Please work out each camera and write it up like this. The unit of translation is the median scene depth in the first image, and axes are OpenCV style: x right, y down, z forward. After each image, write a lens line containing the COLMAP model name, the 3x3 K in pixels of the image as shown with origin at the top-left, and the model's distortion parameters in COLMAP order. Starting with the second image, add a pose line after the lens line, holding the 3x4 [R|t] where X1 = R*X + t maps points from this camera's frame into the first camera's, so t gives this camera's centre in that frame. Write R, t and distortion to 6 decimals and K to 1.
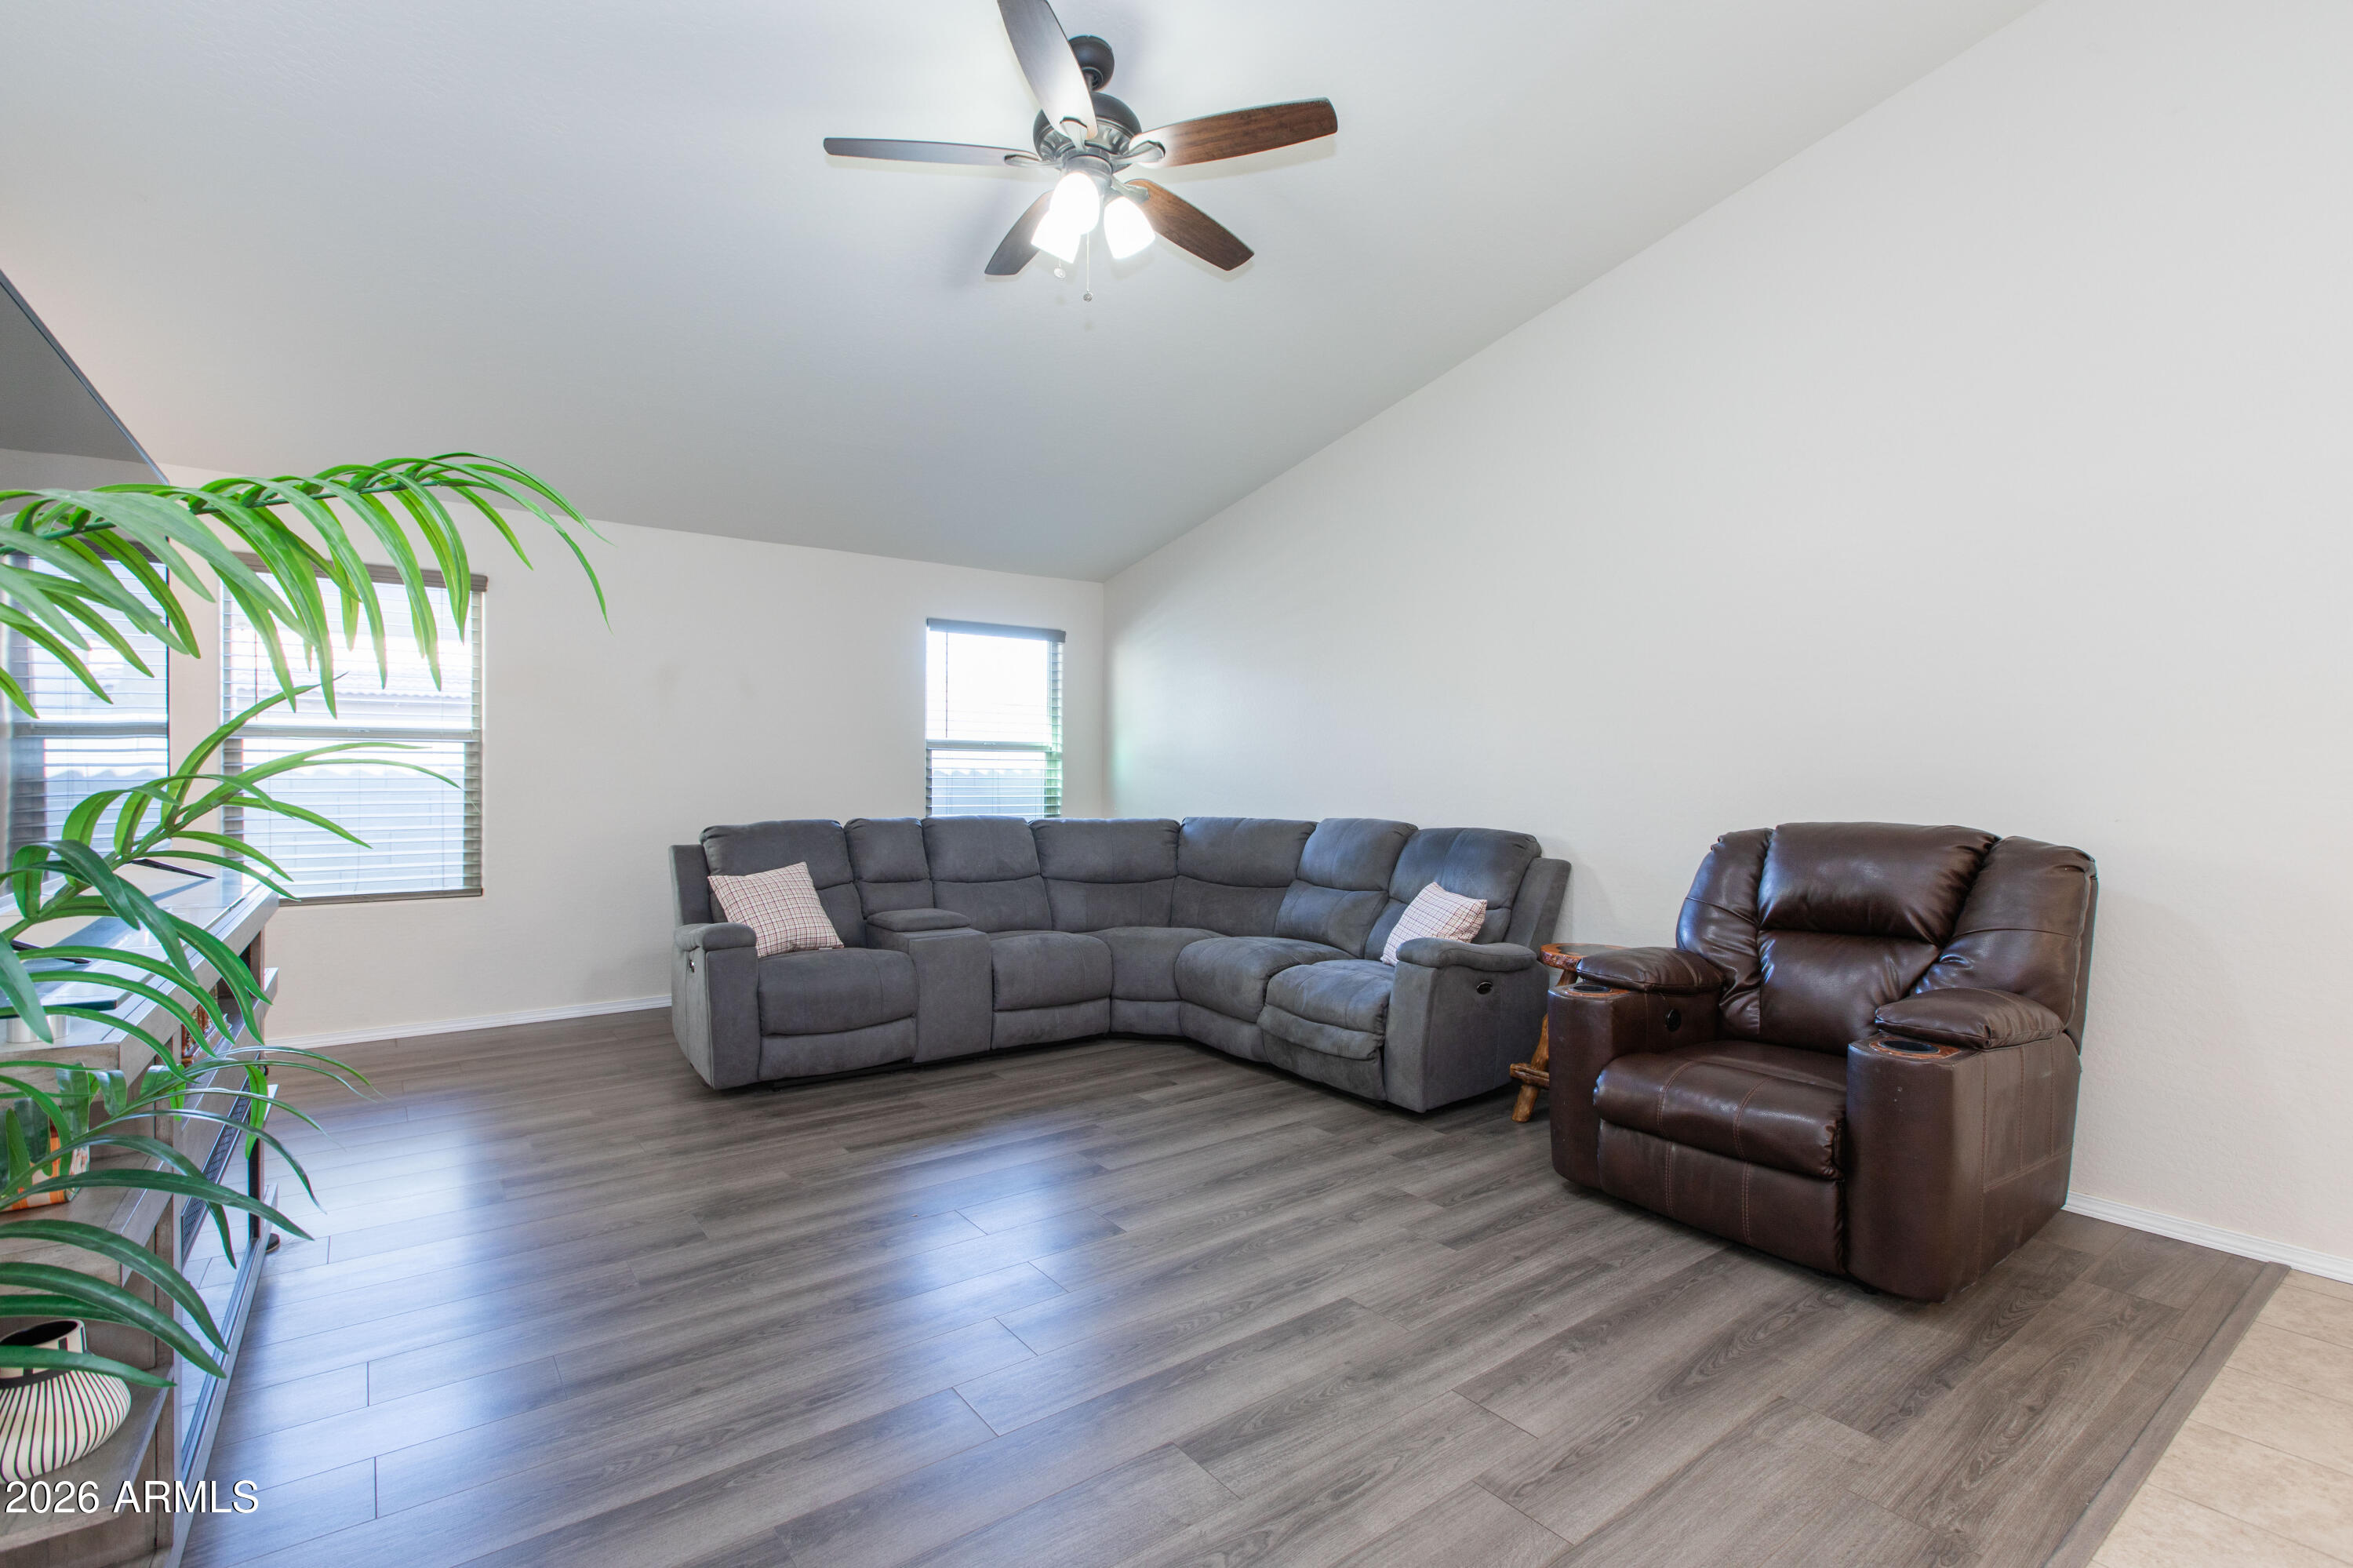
lens RADIAL K [[1067.3, 0, 1176.5], [0, 1067.3, 784.0], [0, 0, 1]] dist [0.000026, -0.000306]
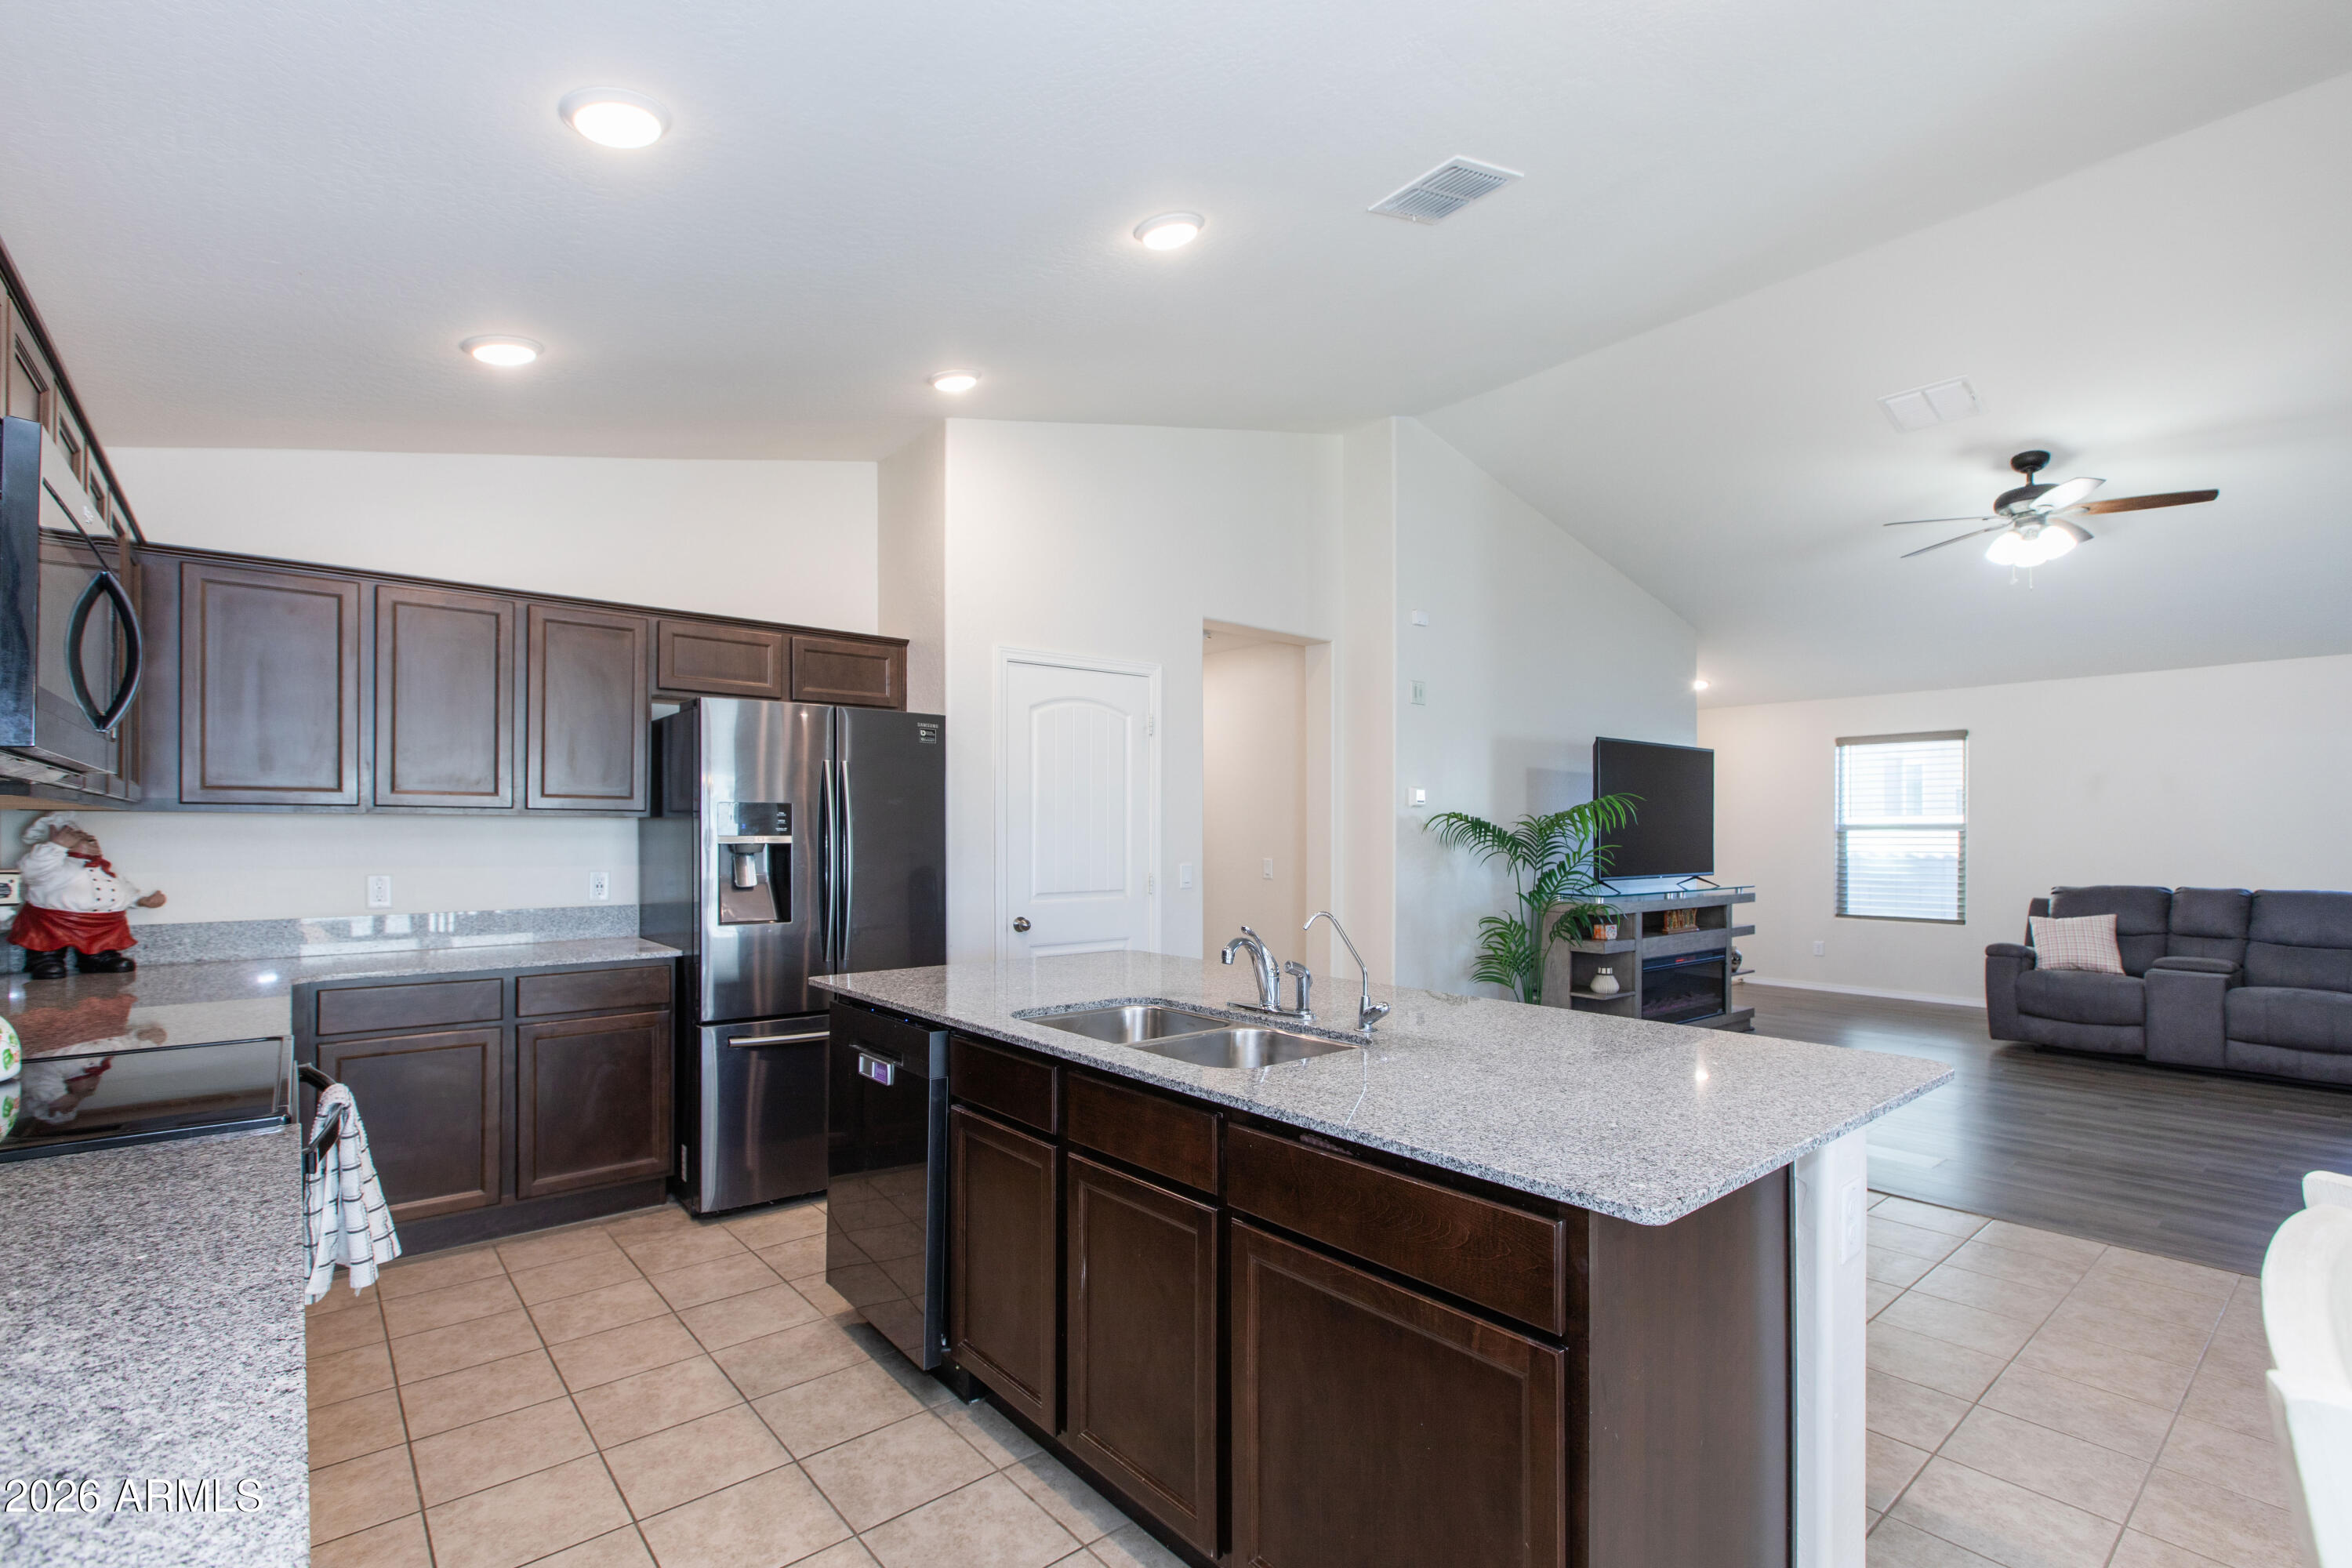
lens RADIAL K [[1095.4, 0, 1190.2], [0, 1095.4, 826.2], [0, 0, 1]] dist [0.021717, -0.007203]
pose [[0.075956, -0.012423, -0.997034, 1.135078], [-0.013858, 0.999813, -0.013513, -0.008661], [0.997015, 0.014843, 0.075770, -0.374976]]
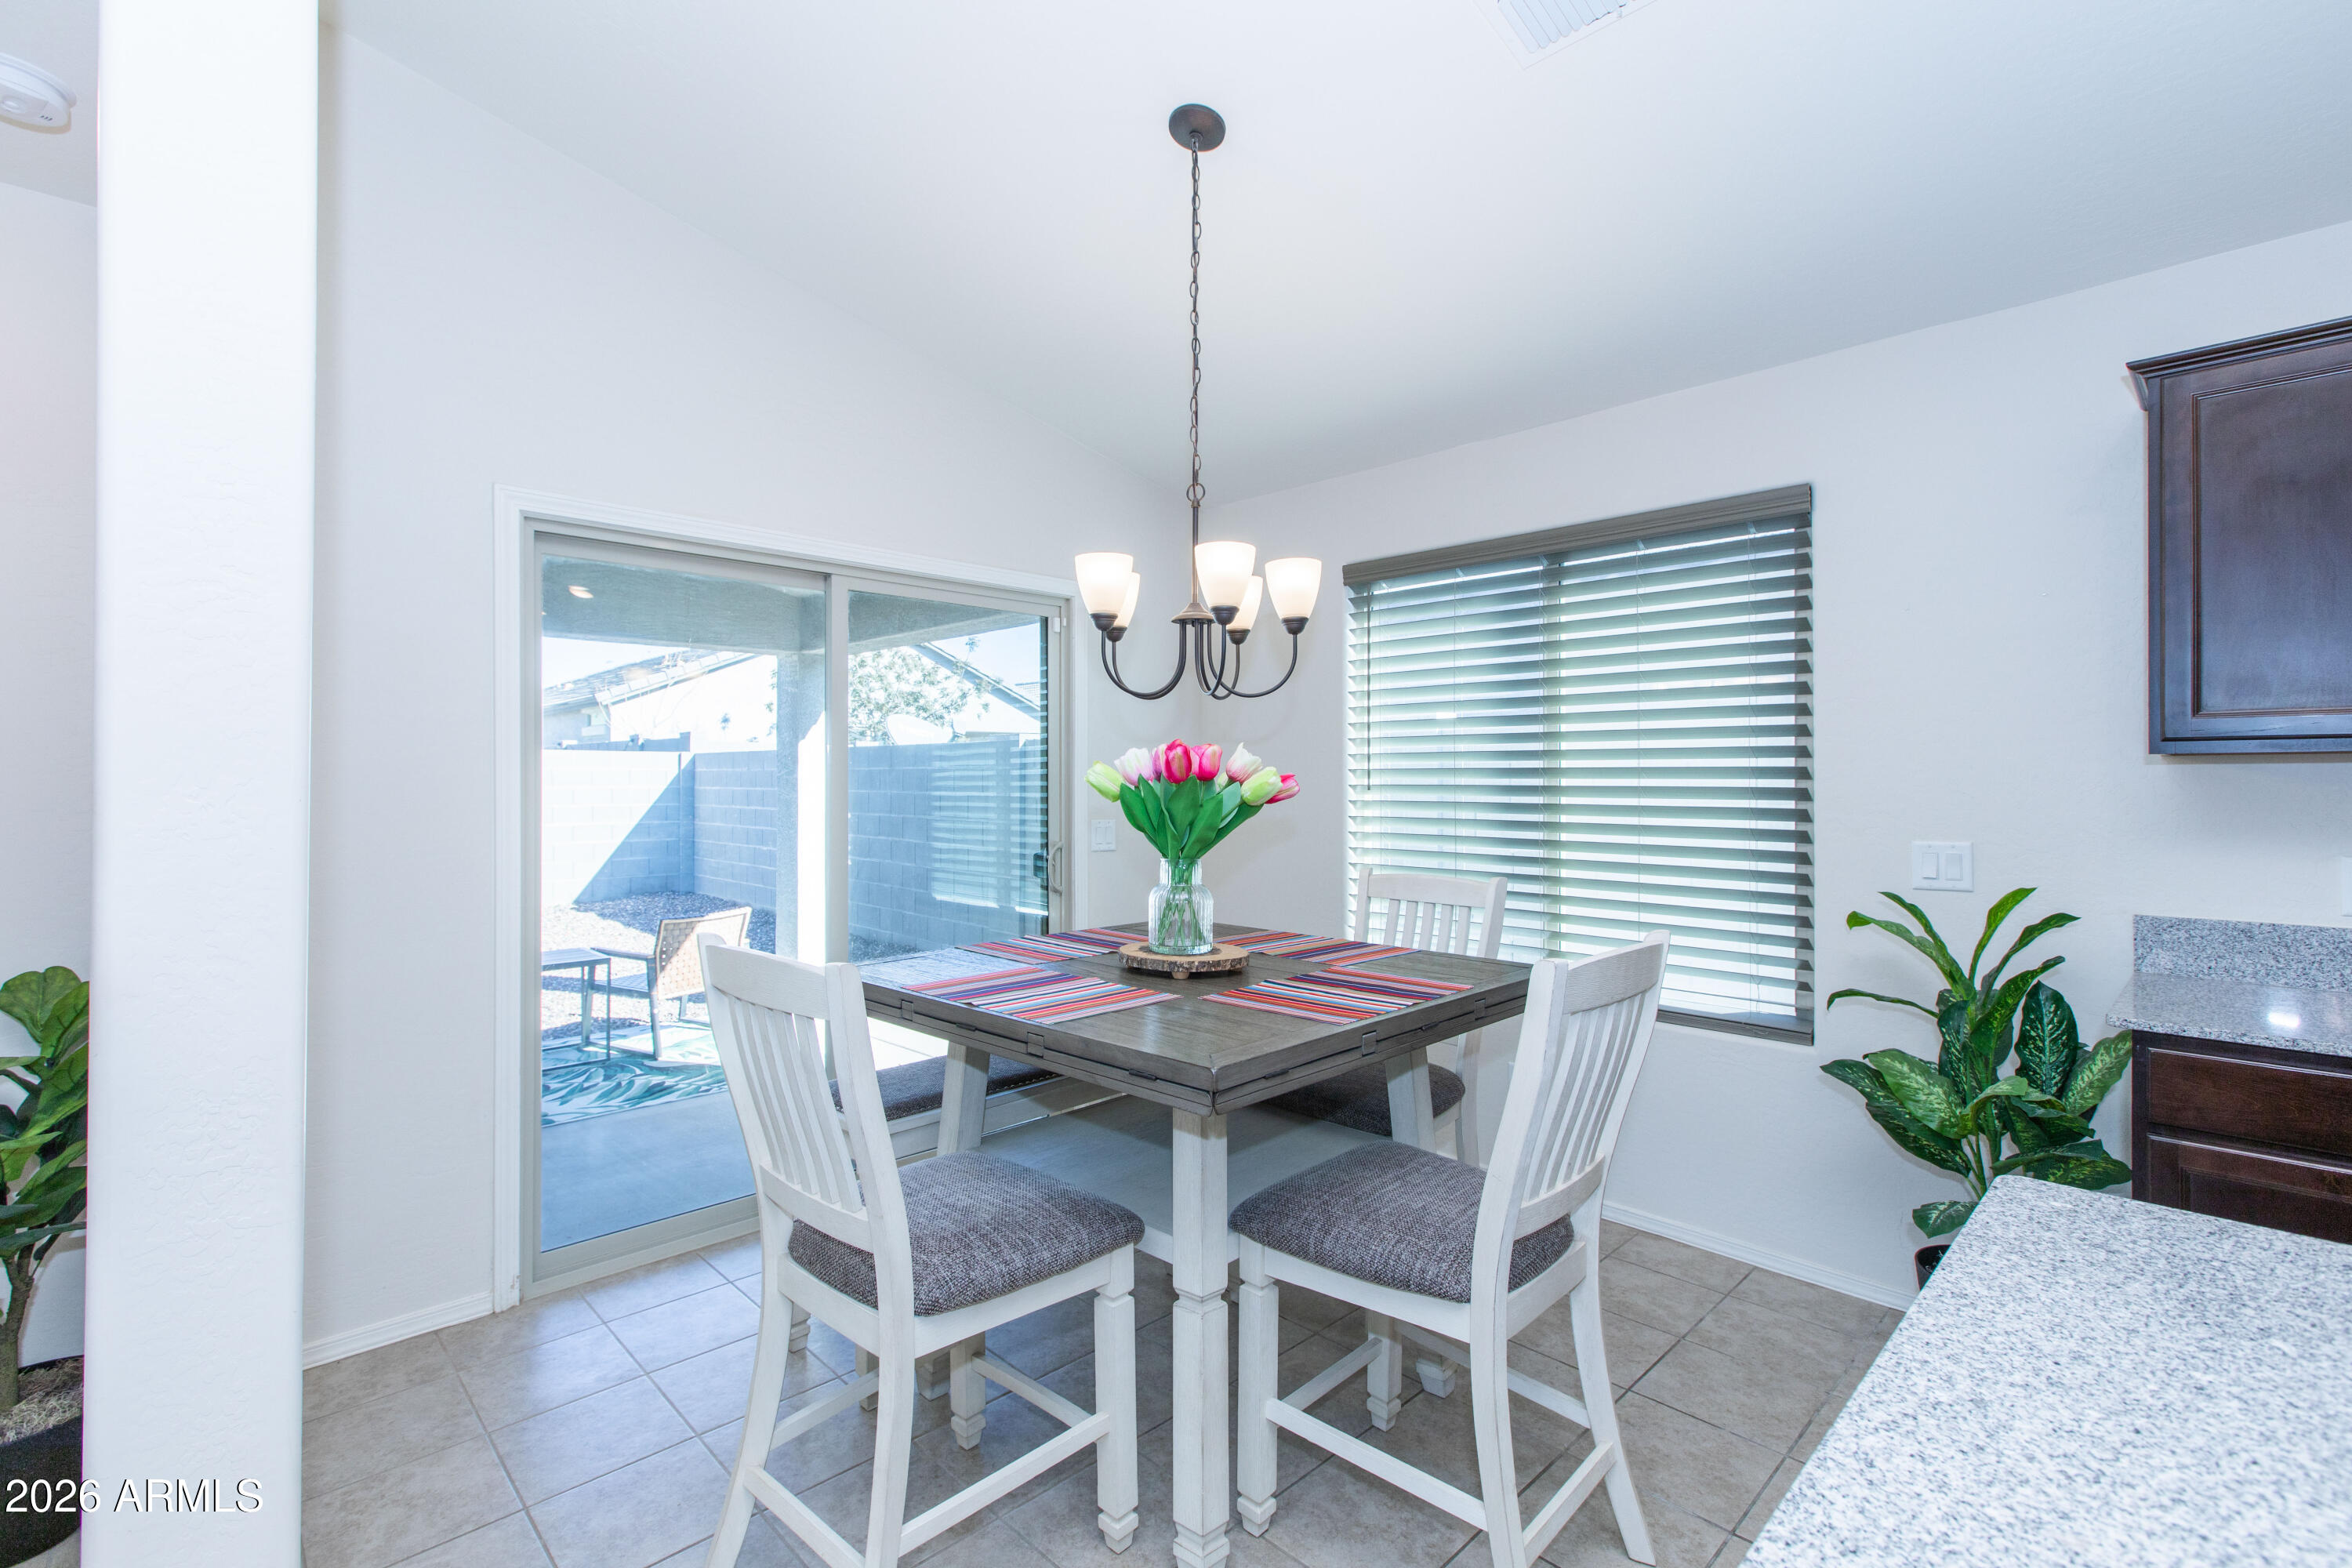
lens RADIAL K [[1061.6, 0, 1164.4], [0, 1061.6, 784.4], [0, 0, 1]] dist [0.000773, 0.000054]
pose [[-0.122073, -0.007195, 0.992495, 0.627900], [0.012414, 0.999884, 0.008776, -0.019153], [-0.992443, 0.013392, -0.121970, 0.004420]]
